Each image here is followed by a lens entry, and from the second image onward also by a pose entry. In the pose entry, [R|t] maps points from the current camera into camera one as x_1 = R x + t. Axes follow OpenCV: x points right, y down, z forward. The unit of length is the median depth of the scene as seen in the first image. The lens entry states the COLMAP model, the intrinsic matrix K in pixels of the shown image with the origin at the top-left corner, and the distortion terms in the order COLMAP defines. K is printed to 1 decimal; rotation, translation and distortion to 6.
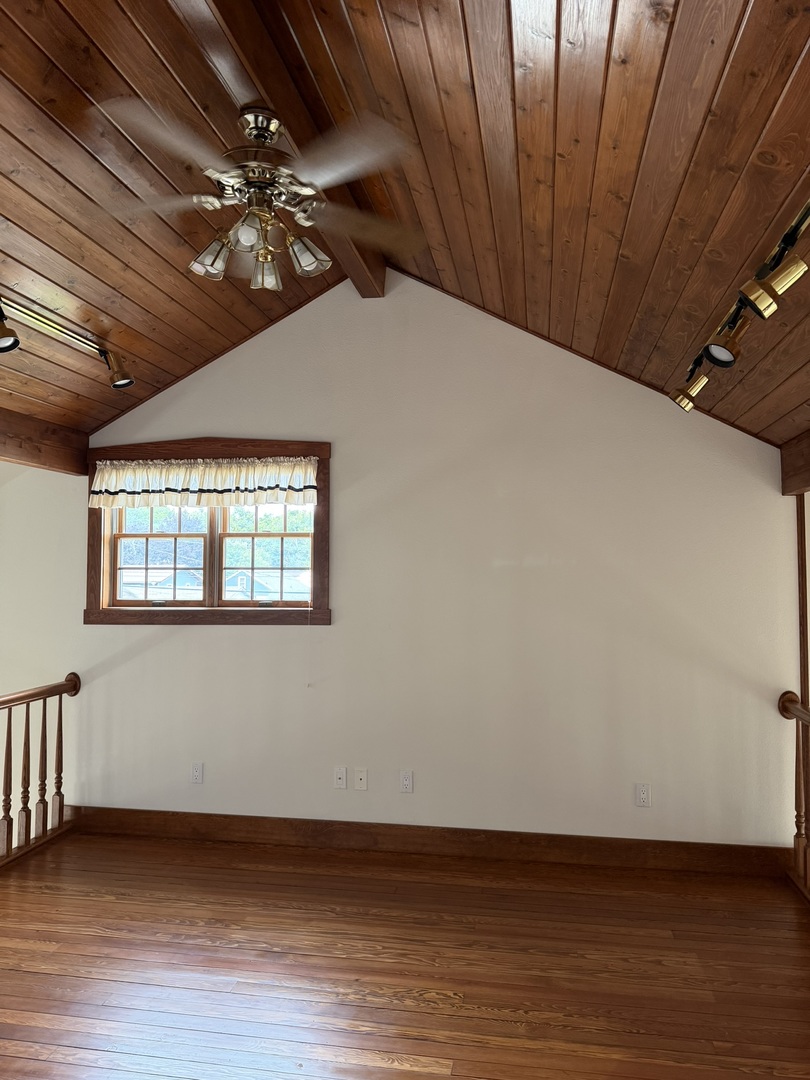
lens RADIAL K [[747.4, 0, 405.0], [0, 747.4, 540.0], [0, 0, 1]] dist [0.126240, -0.109098]
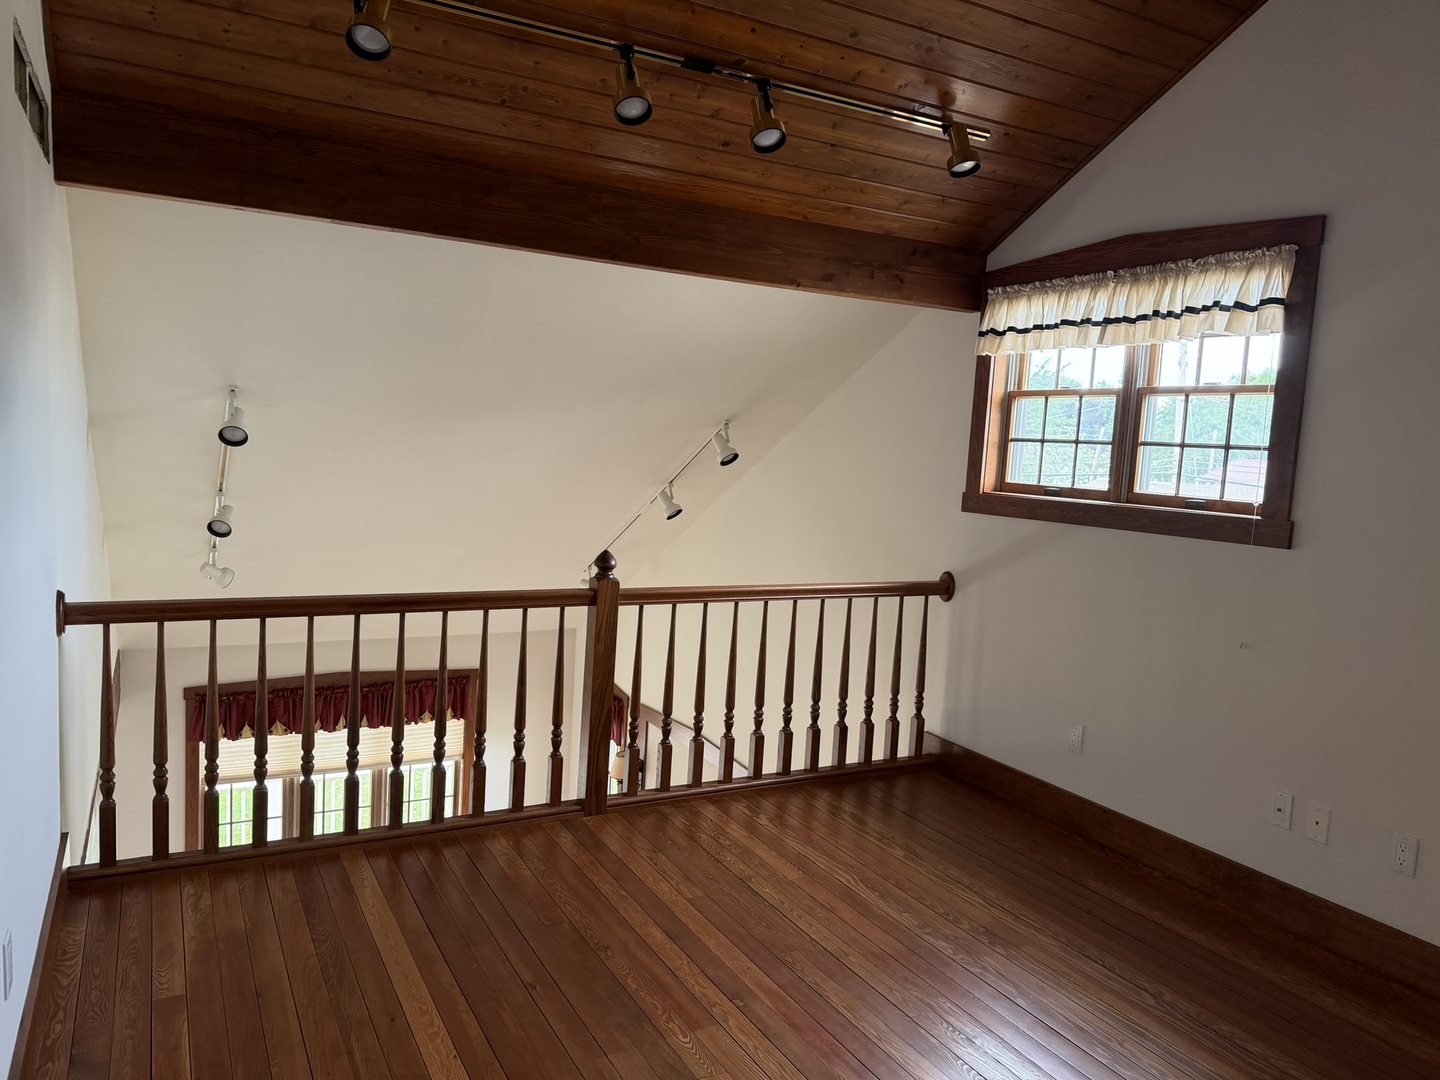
lens RADIAL K [[1010.2, 0, 720.0], [0, 1010.2, 540.0], [0, 0, 1]] dist [0.051576, -0.056513]
pose [[0.643534, 0.106287, -0.758002, 0.202053], [-0.016946, 0.992048, 0.124717, 0.018133], [0.765230, -0.067415, 0.640218, 0.175628]]
